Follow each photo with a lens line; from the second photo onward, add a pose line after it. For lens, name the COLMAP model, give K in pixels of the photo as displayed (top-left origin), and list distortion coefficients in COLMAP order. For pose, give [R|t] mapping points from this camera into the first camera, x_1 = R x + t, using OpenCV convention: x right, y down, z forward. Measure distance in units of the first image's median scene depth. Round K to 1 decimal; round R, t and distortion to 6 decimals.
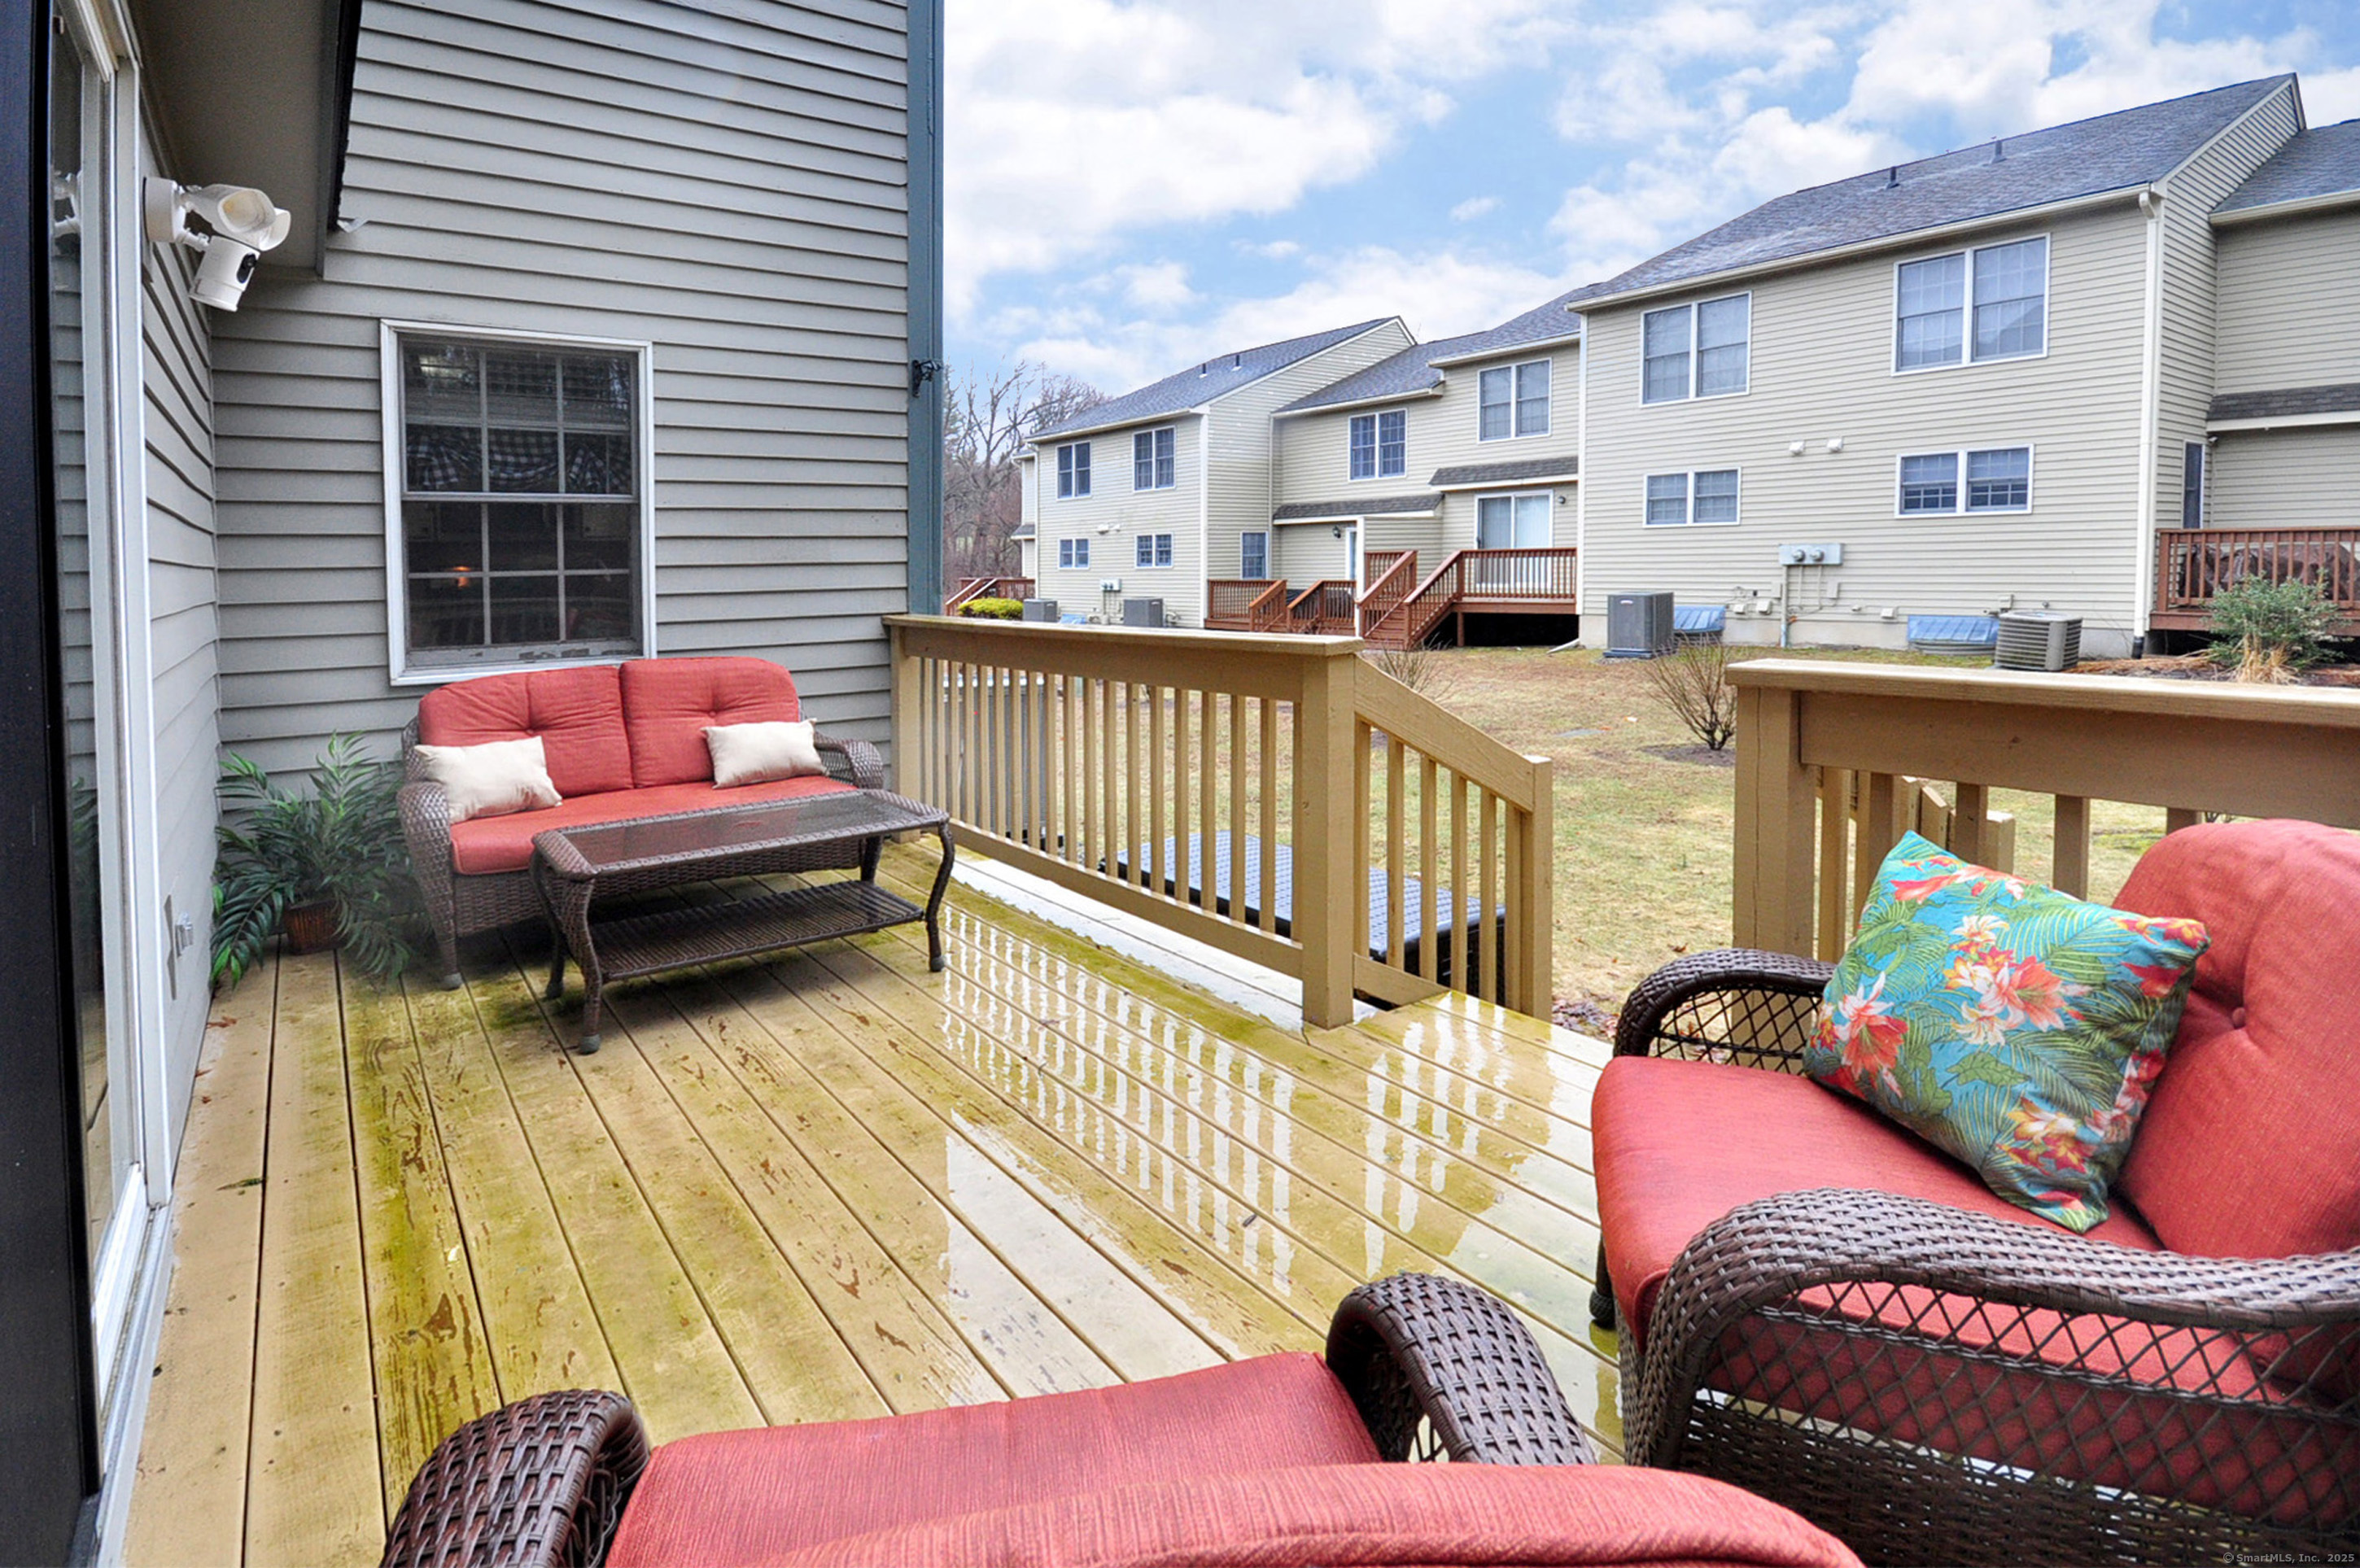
lens RADIAL K [[1160.4, 0, 1175.1], [0, 1160.4, 821.2], [0, 0, 1]] dist [0.000517, 0.000101]
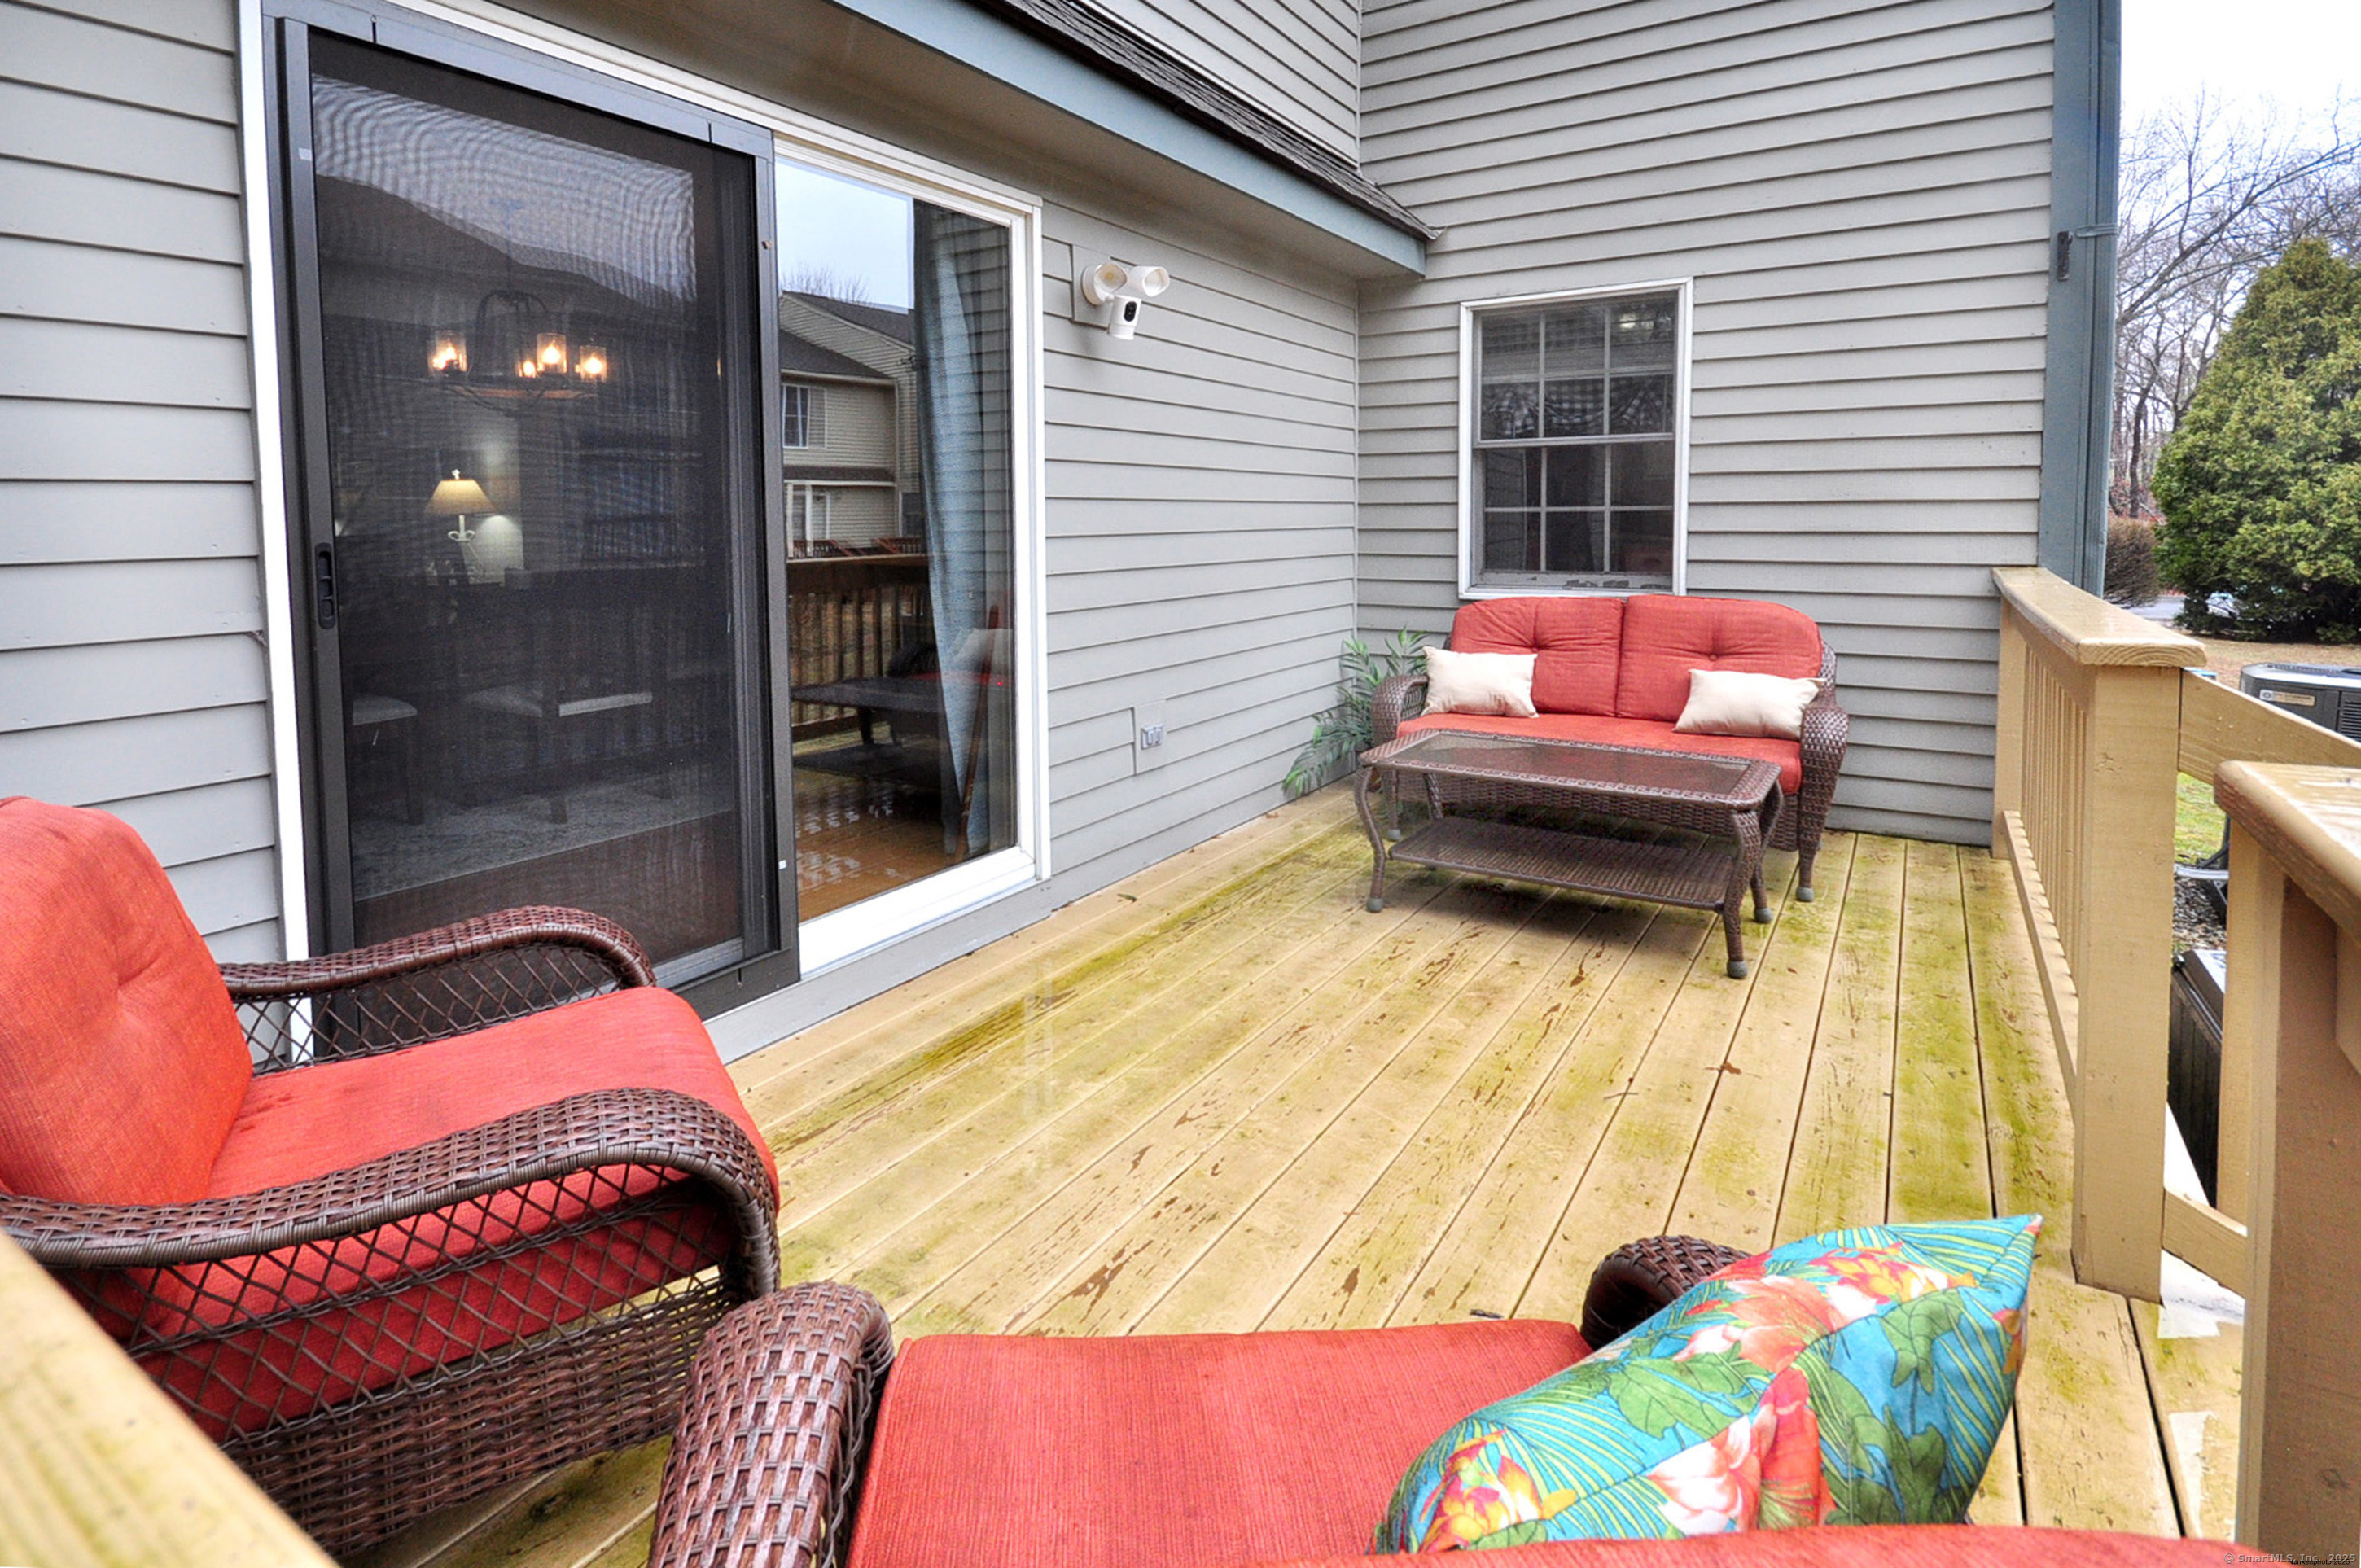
lens RADIAL K [[1165.5, 0, 1180.5], [0, 1165.5, 784.0], [0, 0, 1]] dist [0.000650, -0.000028]
pose [[0.369735, 0.225574, -0.901339, 0.371385], [-0.201432, 0.966471, 0.159246, -0.061882], [0.907040, 0.122679, 0.402776, 0.245374]]
